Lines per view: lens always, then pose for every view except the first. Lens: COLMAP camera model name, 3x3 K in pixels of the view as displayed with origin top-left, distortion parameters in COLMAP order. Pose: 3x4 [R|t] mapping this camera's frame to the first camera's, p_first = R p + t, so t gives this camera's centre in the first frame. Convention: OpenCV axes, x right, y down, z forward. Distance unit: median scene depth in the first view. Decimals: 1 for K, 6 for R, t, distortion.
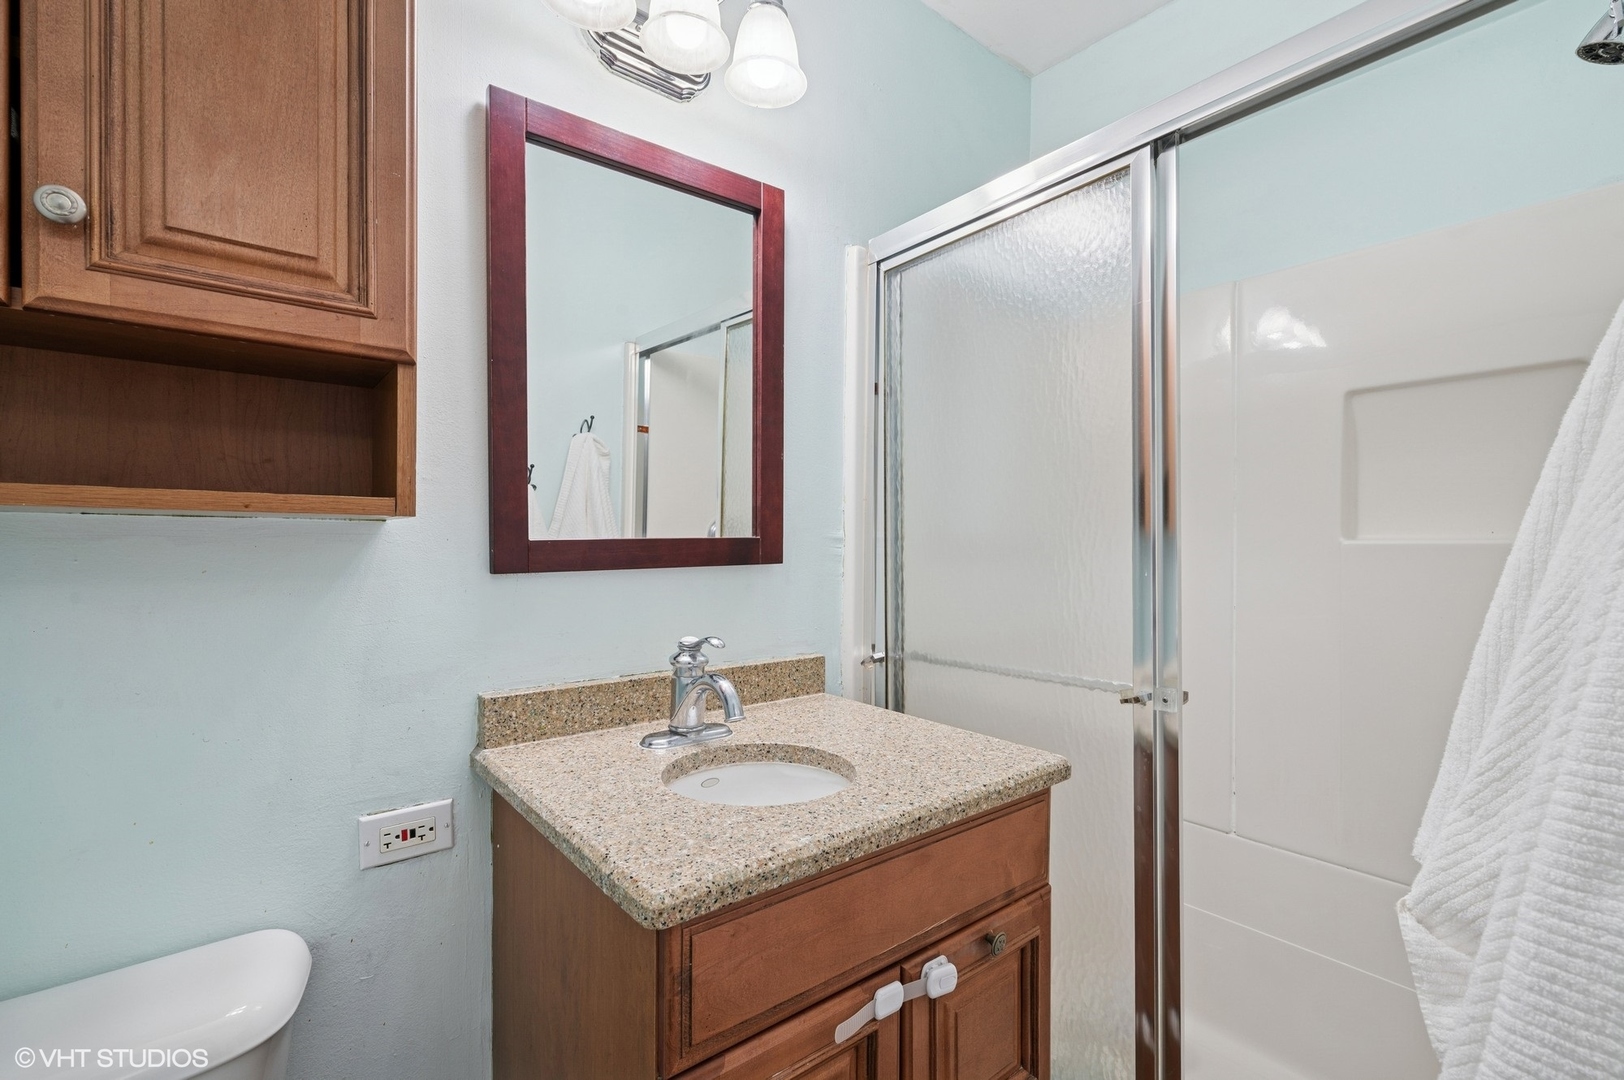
lens RADIAL K [[735.8, 0, 810.6], [0, 735.8, 539.5], [0, 0, 1]] dist [-0.000279, -0.000002]
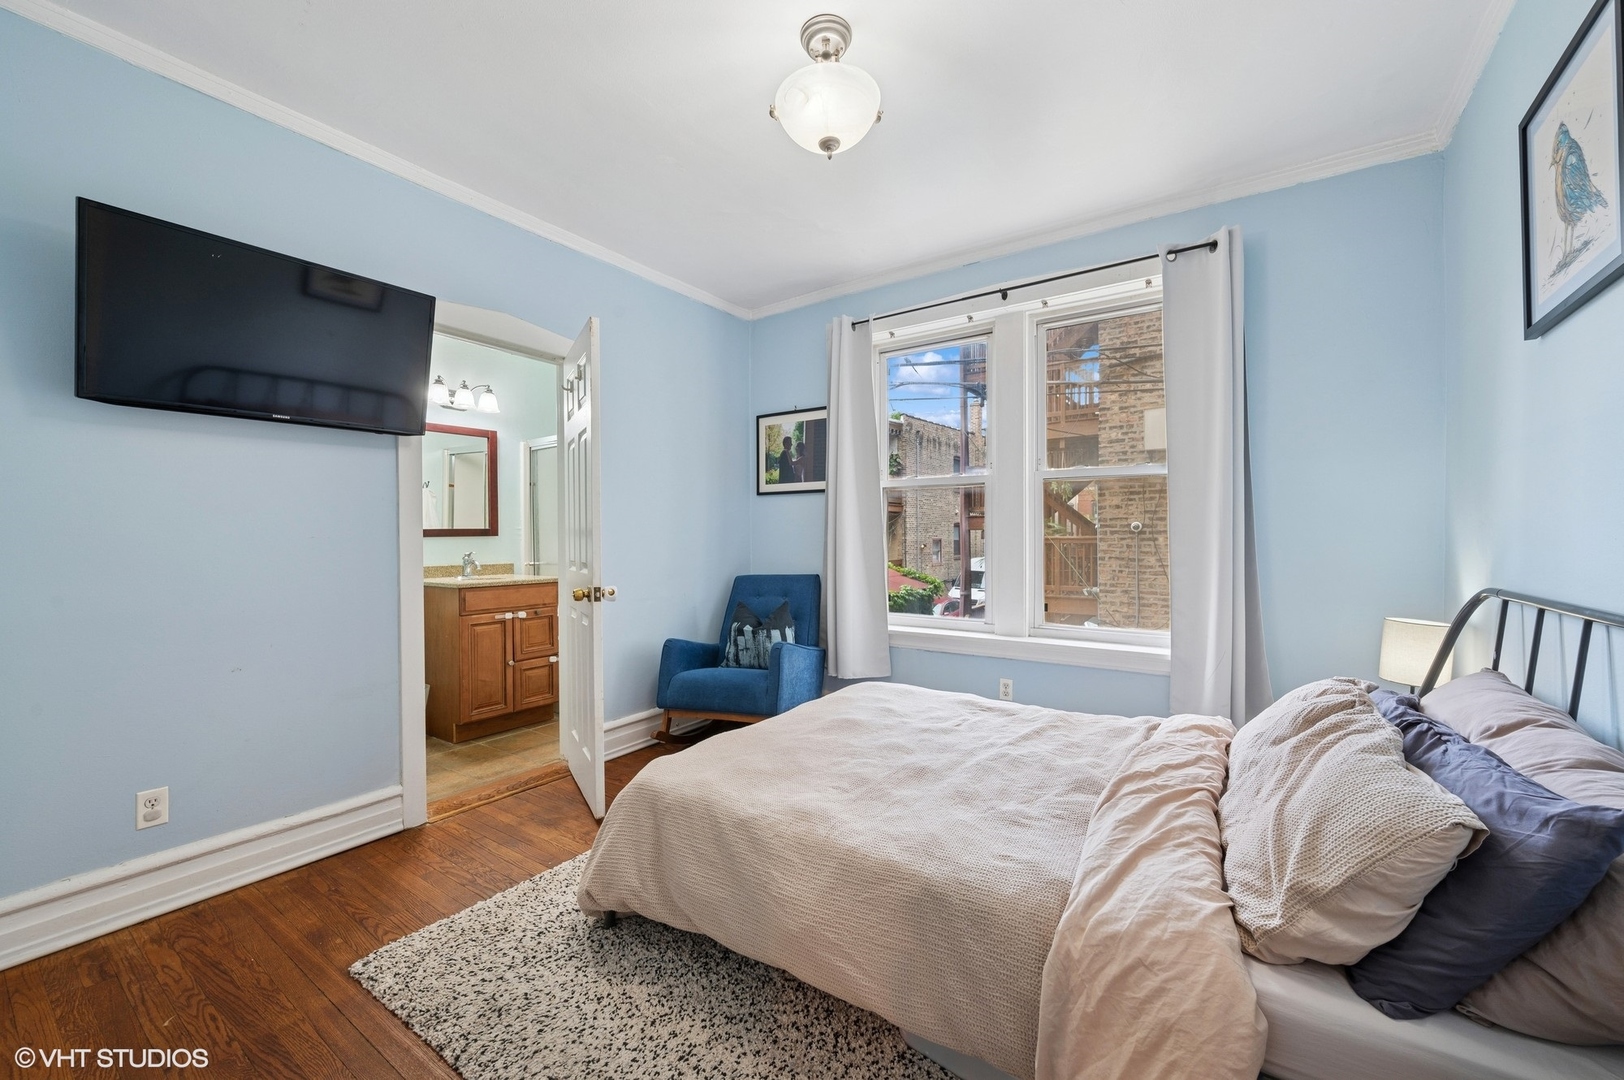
lens RADIAL K [[646.0, 0, 818.6], [0, 646.0, 540.6], [0, 0, 1]] dist [-0.002979, -0.000247]
pose [[0.955643, -0.014168, 0.294186, 0.517906], [0.012355, 0.999892, 0.008021, 0.048828], [-0.294267, -0.004031, 0.955715, -2.406870]]
